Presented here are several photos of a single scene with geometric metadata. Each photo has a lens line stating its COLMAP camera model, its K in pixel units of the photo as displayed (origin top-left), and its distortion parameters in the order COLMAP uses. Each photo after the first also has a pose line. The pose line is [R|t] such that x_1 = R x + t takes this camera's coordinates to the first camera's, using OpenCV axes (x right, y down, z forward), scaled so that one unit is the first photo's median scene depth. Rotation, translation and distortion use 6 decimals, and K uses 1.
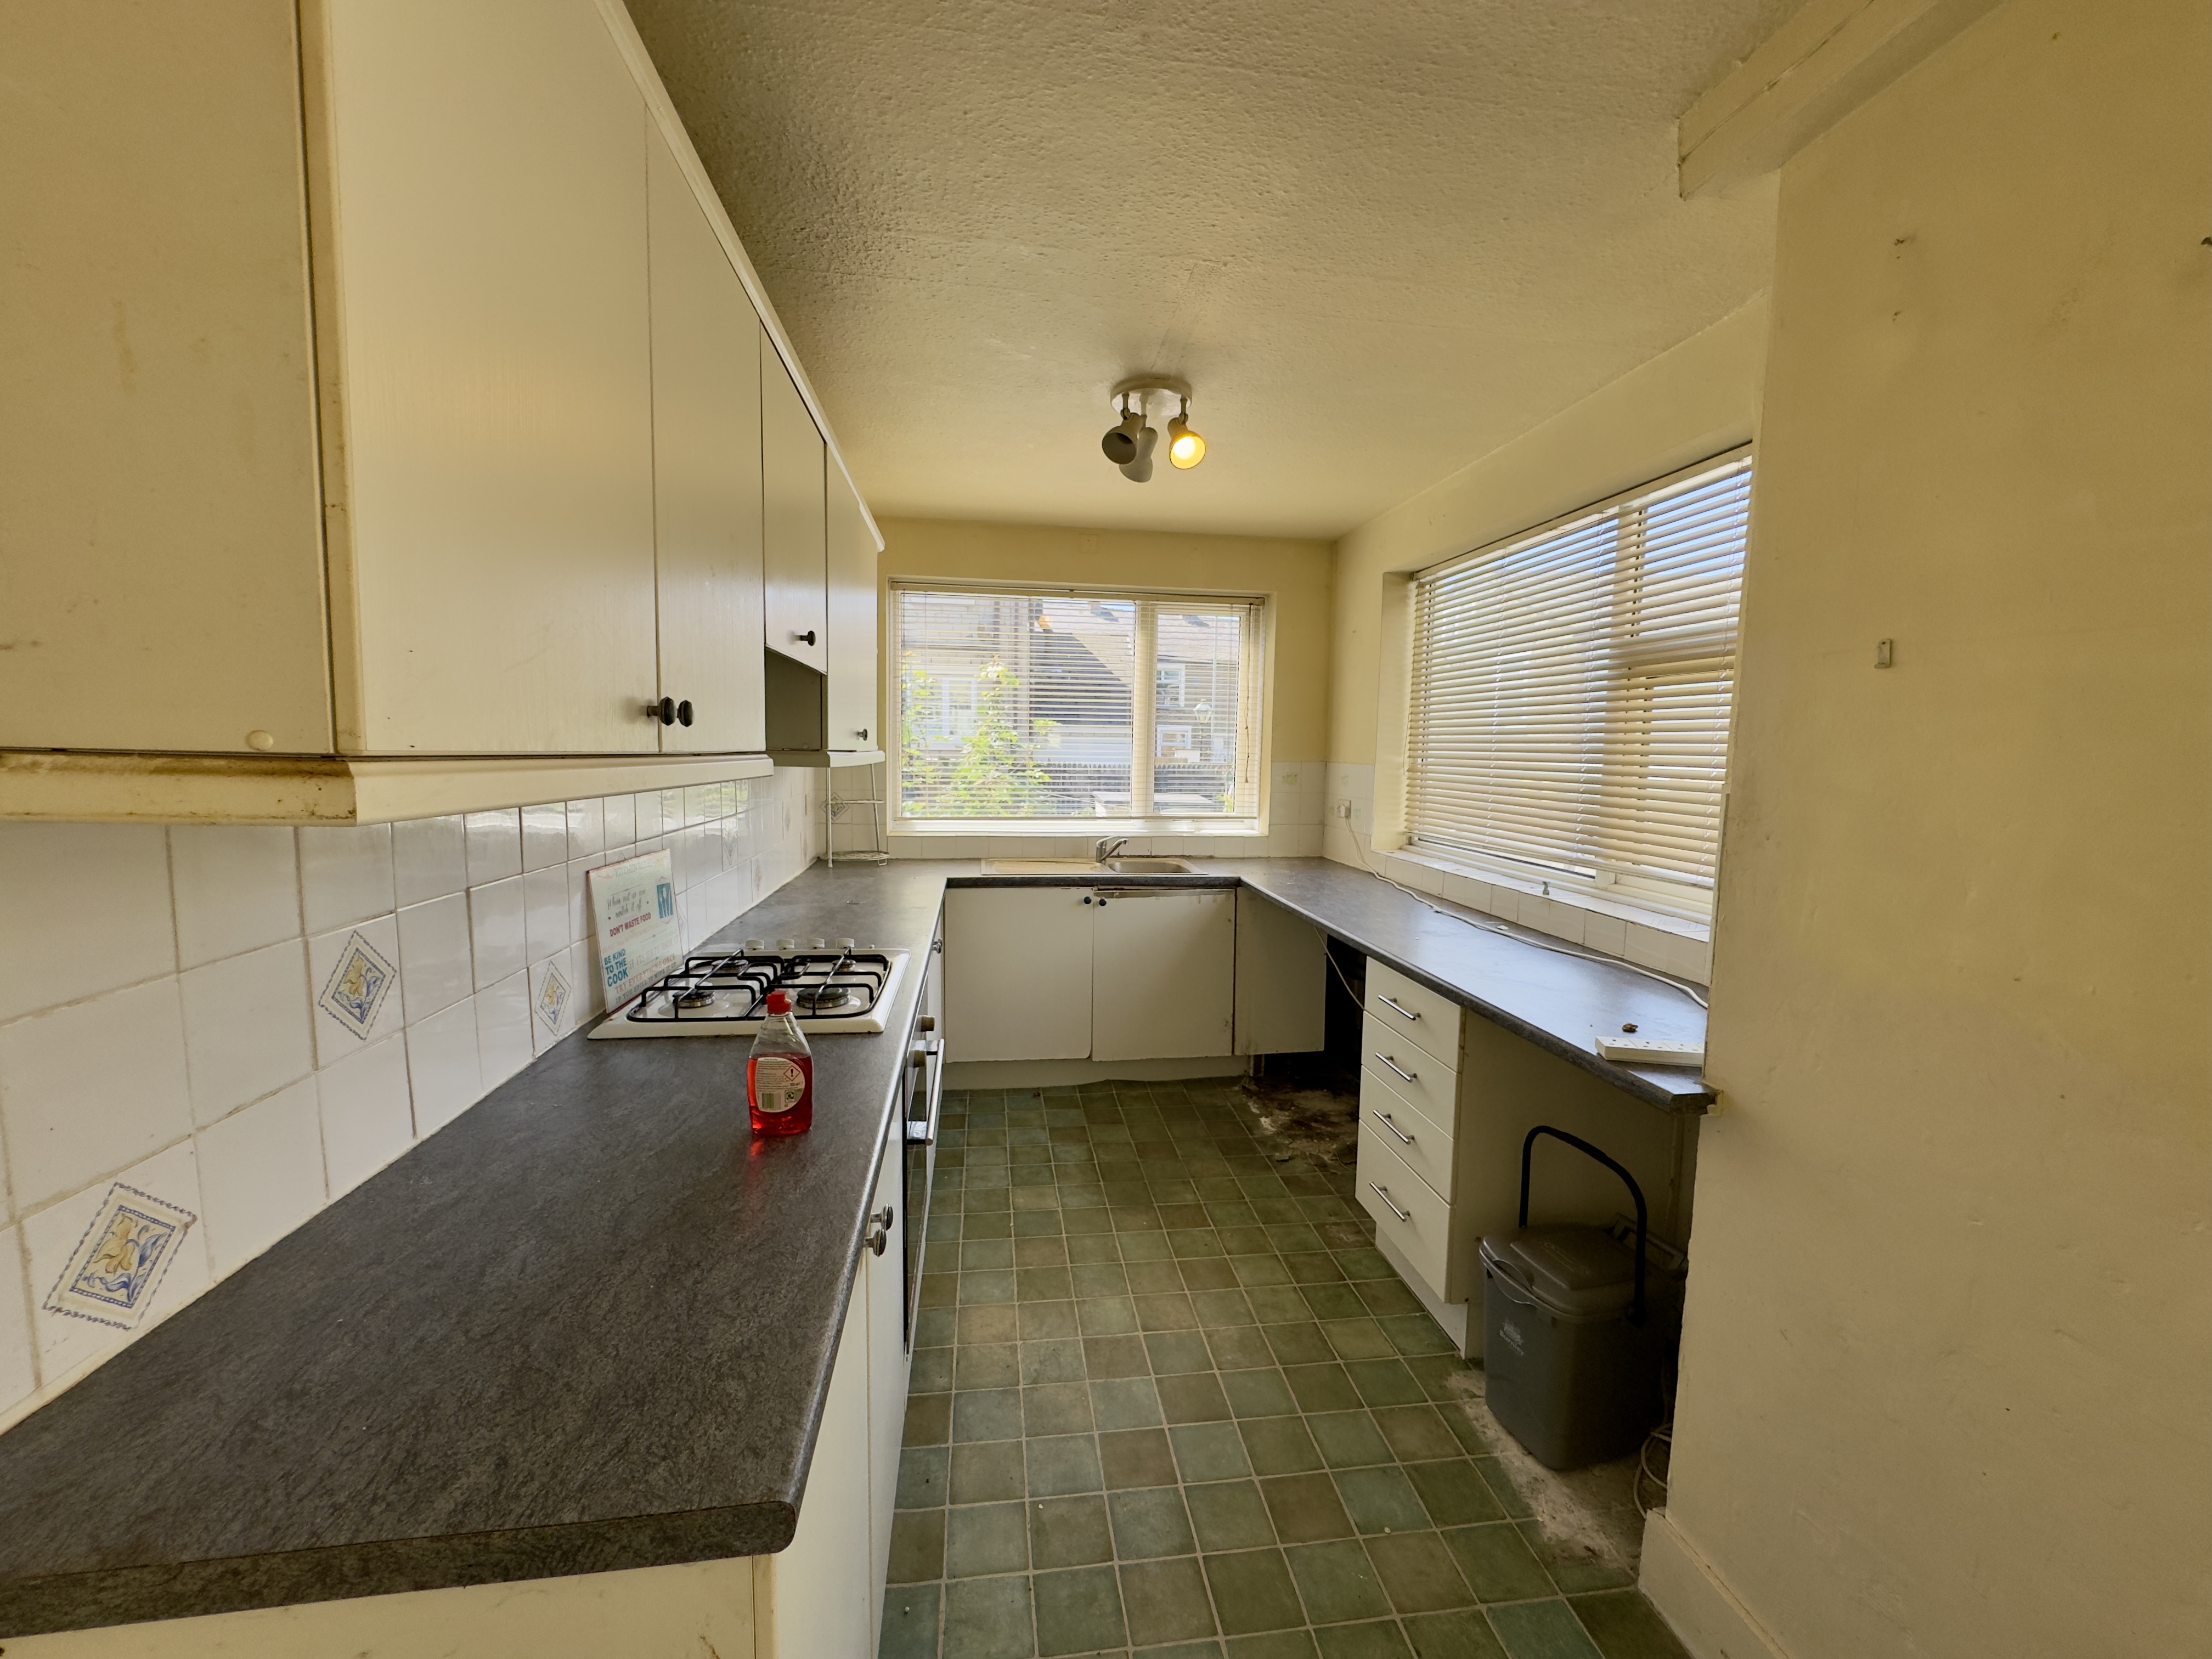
lens RADIAL K [[885.1, 0, 1107.8], [0, 885.1, 833.1], [0, 0, 1]] dist [-0.001883, 0.000484]
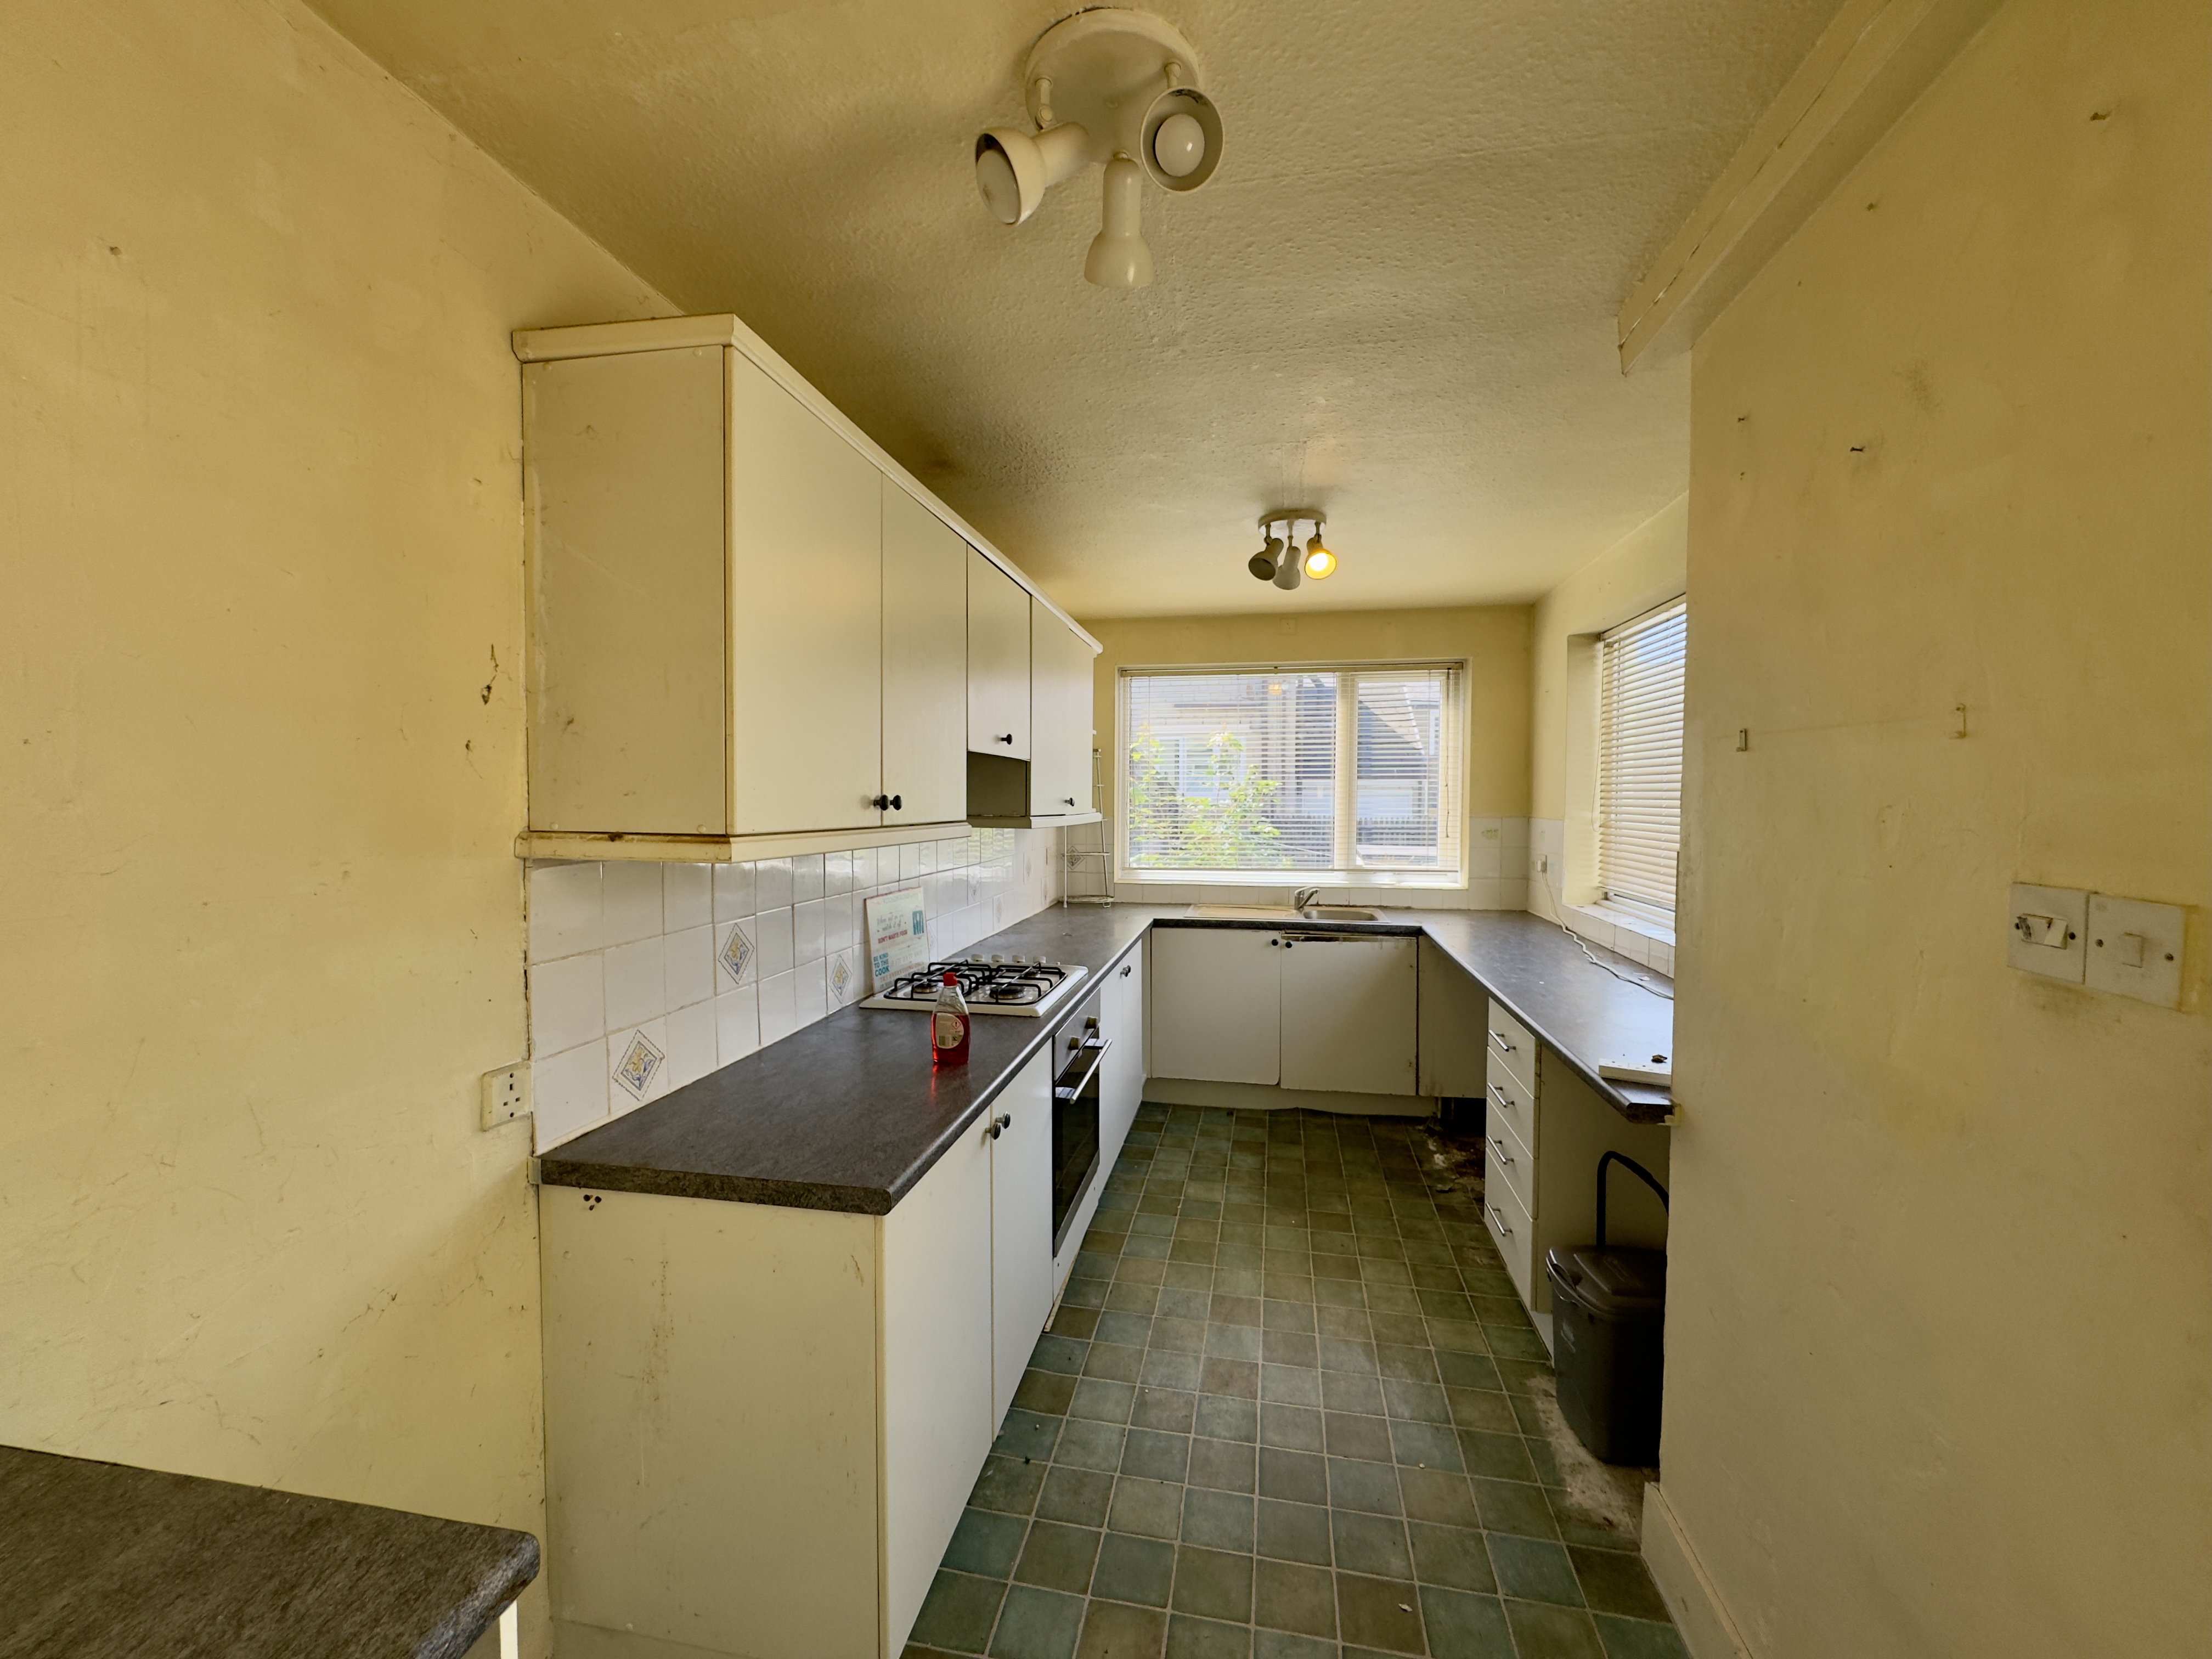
lens RADIAL K [[885.1, 0, 1102.2], [0, 885.1, 832.7], [0, 0, 1]] dist [-0.001883, 0.000484]
pose [[0.946065, -0.002722, -0.323965, 0.272535], [-0.016583, 0.998247, -0.056813, 0.008410], [0.323552, 0.059121, 0.944362, -0.293619]]
